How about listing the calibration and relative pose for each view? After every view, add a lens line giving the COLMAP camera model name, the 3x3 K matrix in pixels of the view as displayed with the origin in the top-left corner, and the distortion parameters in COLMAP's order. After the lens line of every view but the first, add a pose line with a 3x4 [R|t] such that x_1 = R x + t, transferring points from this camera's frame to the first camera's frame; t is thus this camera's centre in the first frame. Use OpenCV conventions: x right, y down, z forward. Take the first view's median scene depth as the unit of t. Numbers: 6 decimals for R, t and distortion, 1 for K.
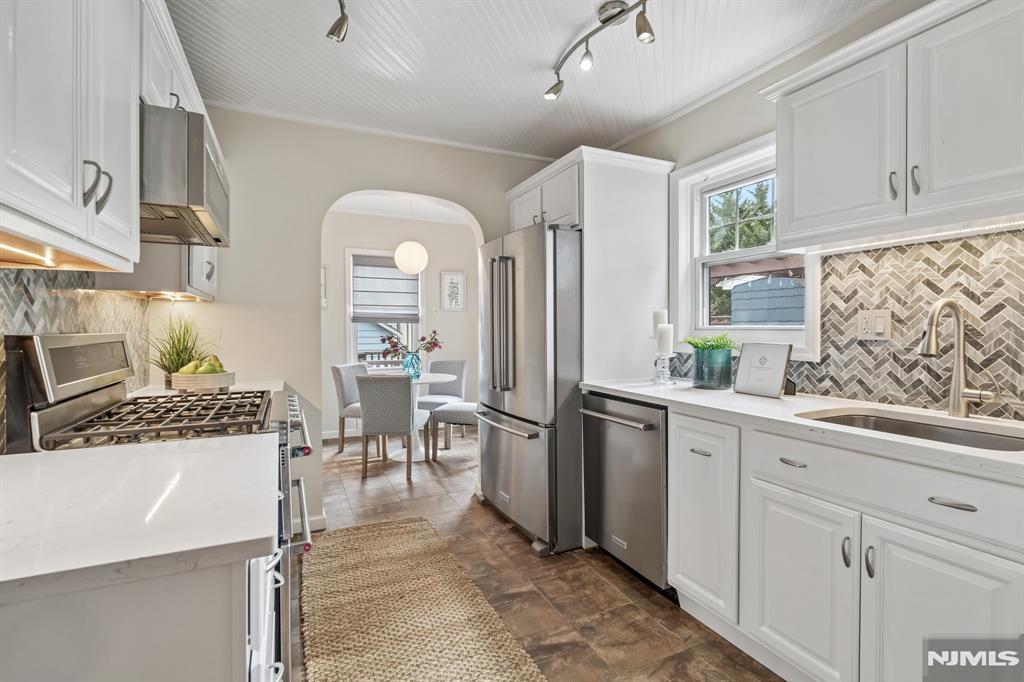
lens RADIAL K [[480.6, 0, 515.4], [0, 480.6, 336.1], [0, 0, 1]] dist [0.004594, -0.004231]
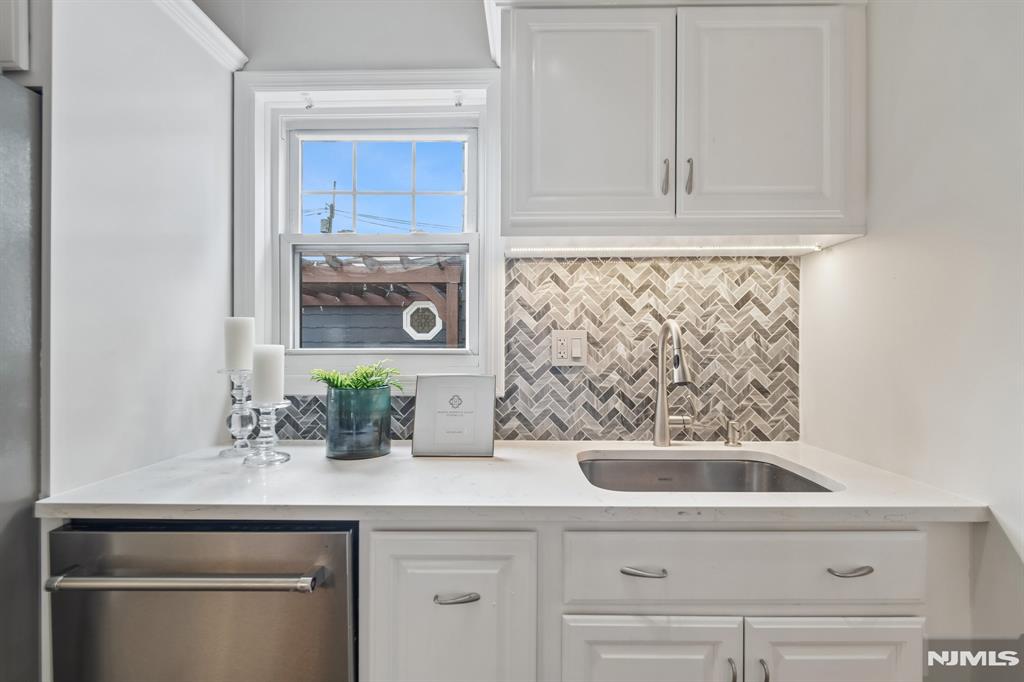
lens RADIAL K [[480.6, 0, 519.7], [0, 480.6, 347.9], [0, 0, 1]] dist [0.004594, -0.004231]
pose [[0.447799, 0.001219, 0.894134, -0.039001], [0.015564, 0.999837, -0.009158, -0.016661], [-0.893999, 0.018018, 0.447707, 0.684223]]
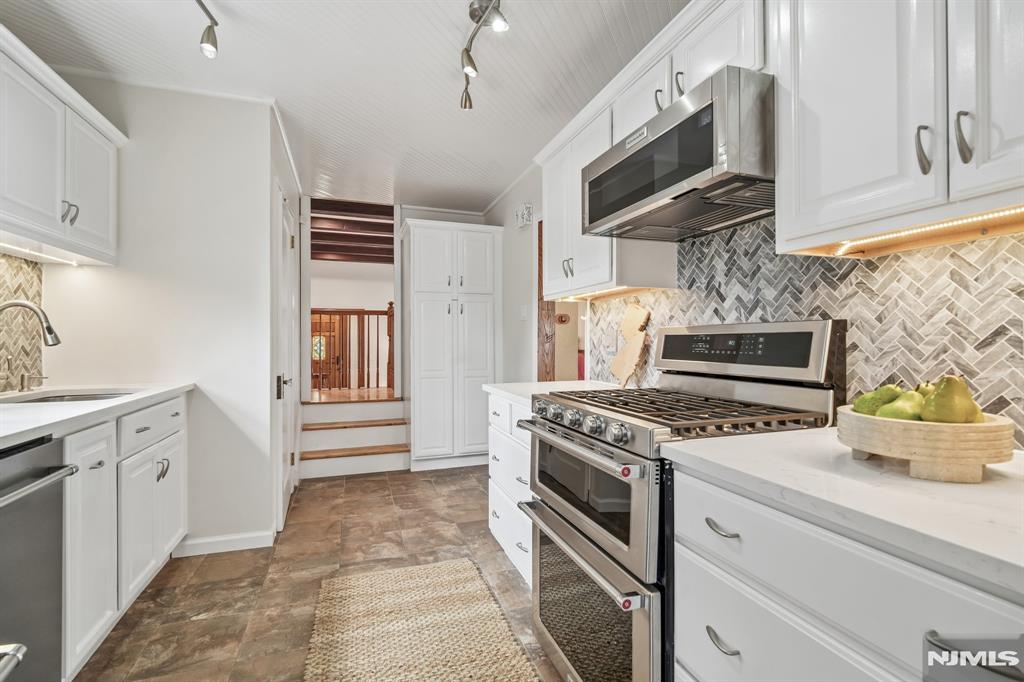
lens RADIAL K [[480.6, 0, 518.2], [0, 480.6, 339.5], [0, 0, 1]] dist [0.004594, -0.004231]
pose [[-0.994149, 0.003132, 0.107976, -0.424888], [0.004375, 0.999927, 0.011277, 0.013333], [-0.107933, 0.011684, -0.994090, 1.692313]]
